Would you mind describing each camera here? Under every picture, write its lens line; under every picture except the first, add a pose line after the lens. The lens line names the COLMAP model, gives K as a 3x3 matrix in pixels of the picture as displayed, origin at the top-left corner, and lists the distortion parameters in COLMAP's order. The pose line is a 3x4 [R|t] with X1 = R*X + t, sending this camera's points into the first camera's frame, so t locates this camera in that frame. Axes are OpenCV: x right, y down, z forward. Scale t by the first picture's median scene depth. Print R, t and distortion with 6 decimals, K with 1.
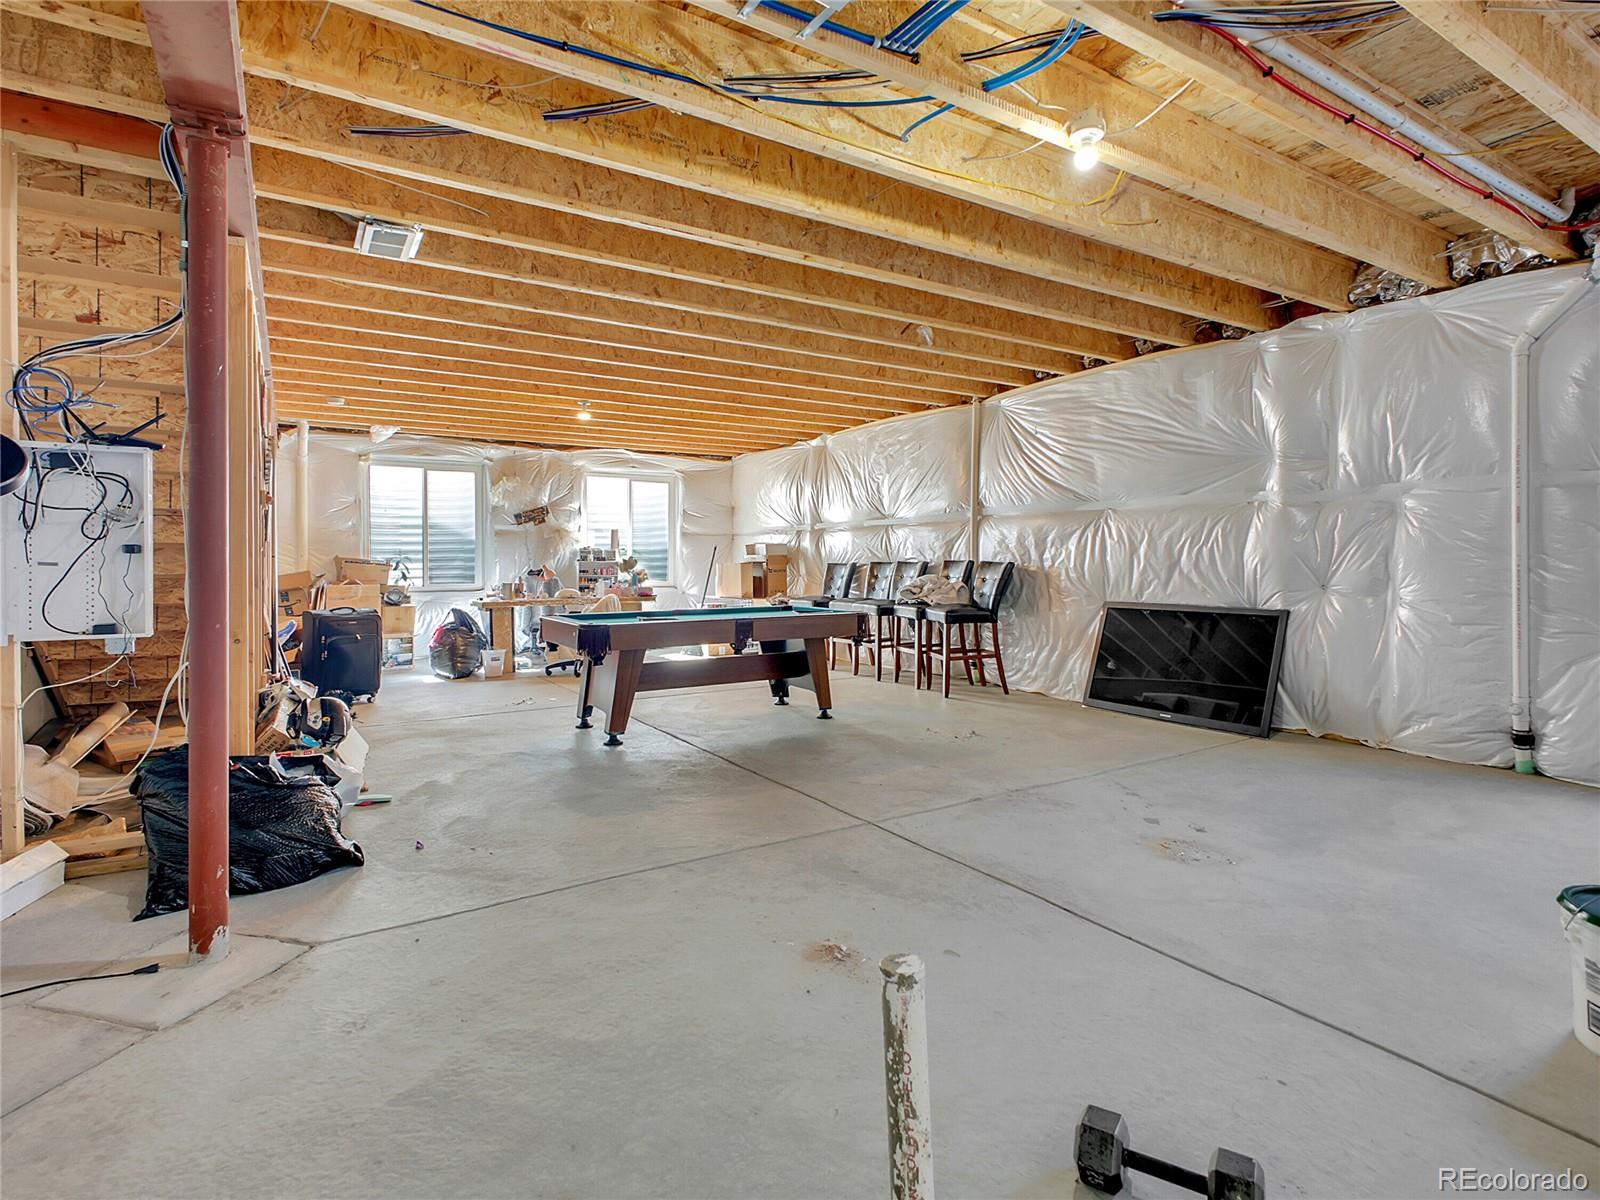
lens RADIAL K [[800.7, 0, 788.1], [0, 800.7, 595.1], [0, 0, 1]] dist [-0.001251, -0.000237]
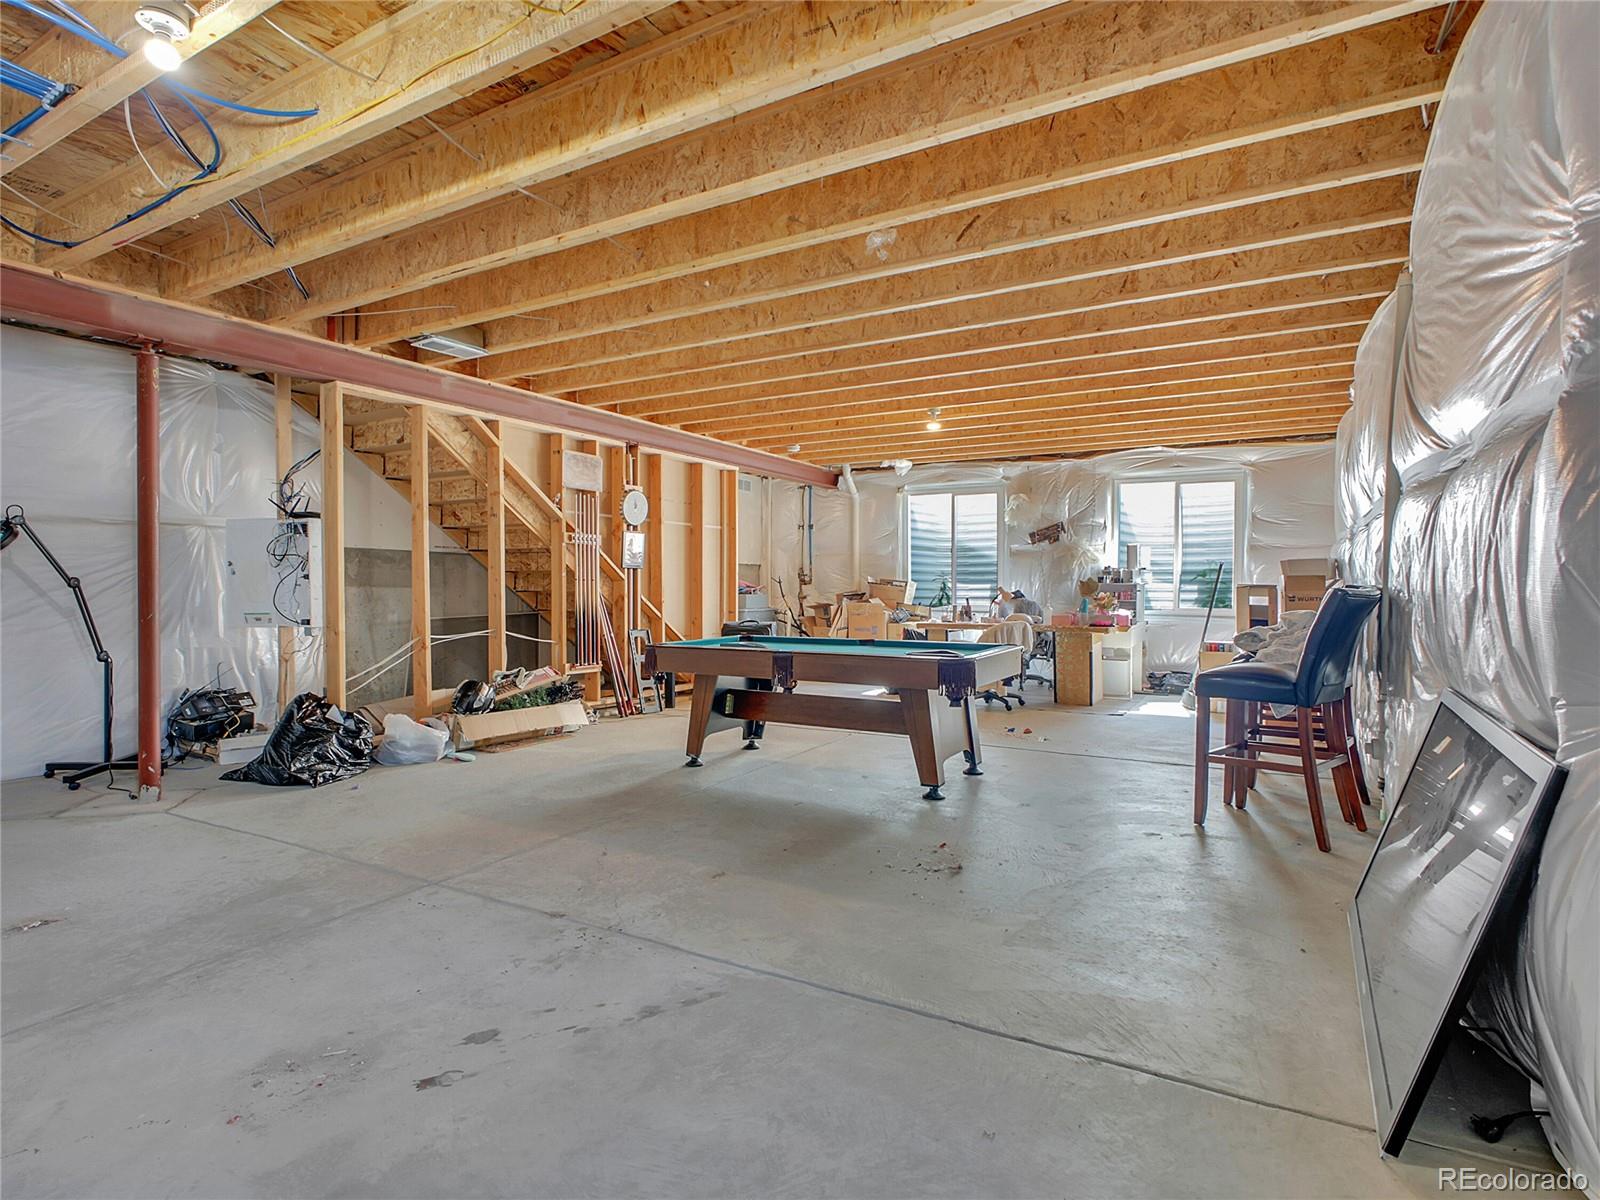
lens RADIAL K [[800.7, 0, 788.1], [0, 800.7, 595.1], [0, 0, 1]] dist [-0.001251, -0.000237]
pose [[0.499215, 0.017579, -0.866300, 0.334920], [-0.041477, 0.999133, -0.003627, -0.012895], [0.865485, 0.037742, 0.499511, 0.287913]]
